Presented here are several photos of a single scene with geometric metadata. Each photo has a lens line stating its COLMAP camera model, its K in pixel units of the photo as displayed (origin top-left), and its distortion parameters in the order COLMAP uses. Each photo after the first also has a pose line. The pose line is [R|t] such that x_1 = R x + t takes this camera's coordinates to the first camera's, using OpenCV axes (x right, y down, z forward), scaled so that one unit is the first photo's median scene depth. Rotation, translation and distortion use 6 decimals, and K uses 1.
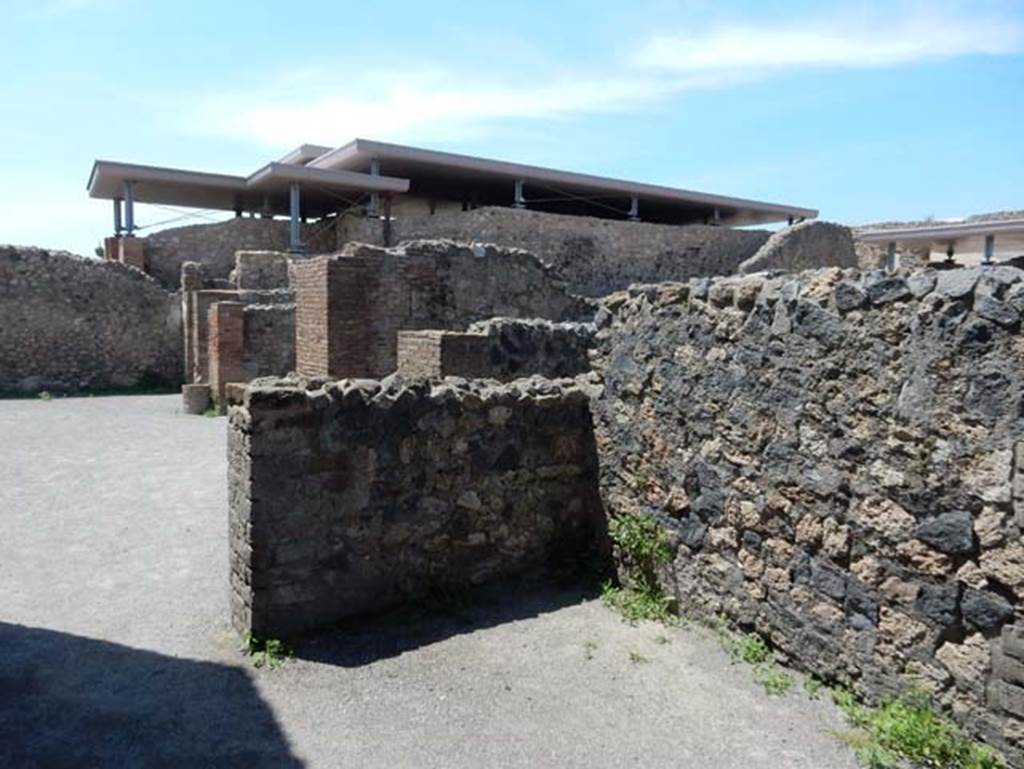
lens RADIAL K [[749.5, 0, 512.0], [0, 749.5, 384.5], [0, 0, 1]] dist [-0.005636, 0.002873]
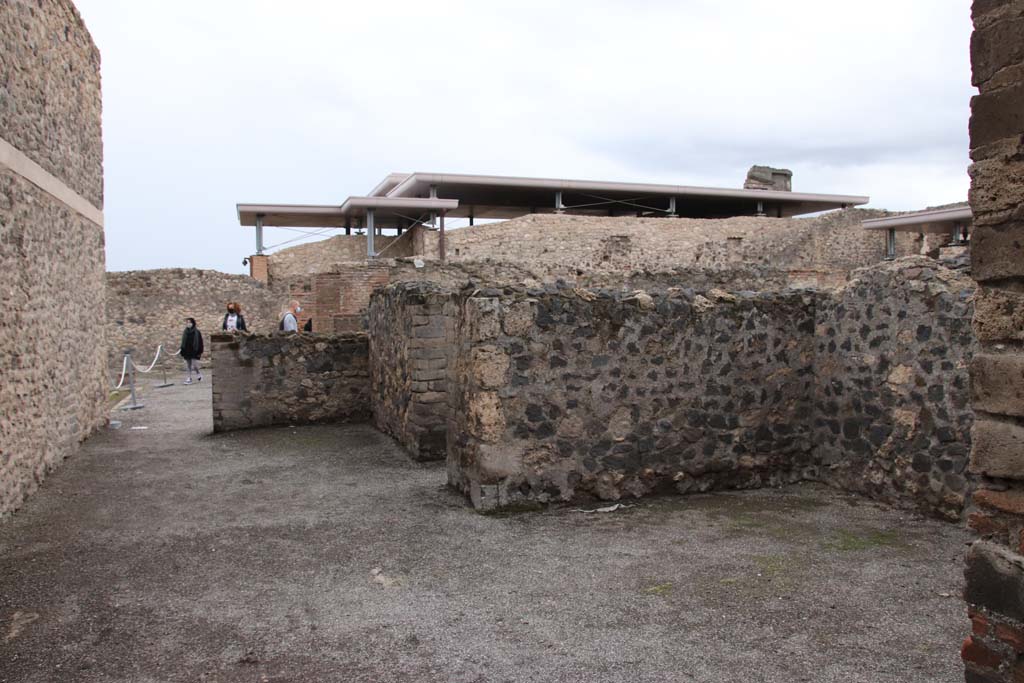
lens RADIAL K [[830.3, 0, 512.4], [0, 830.3, 373.5], [0, 0, 1]] dist [-0.074519, 0.005691]
pose [[0.969836, -0.012160, -0.243453, 0.284140], [0.008988, 0.999860, -0.014133, 0.039781], [0.243591, 0.011519, 0.969810, -0.320487]]
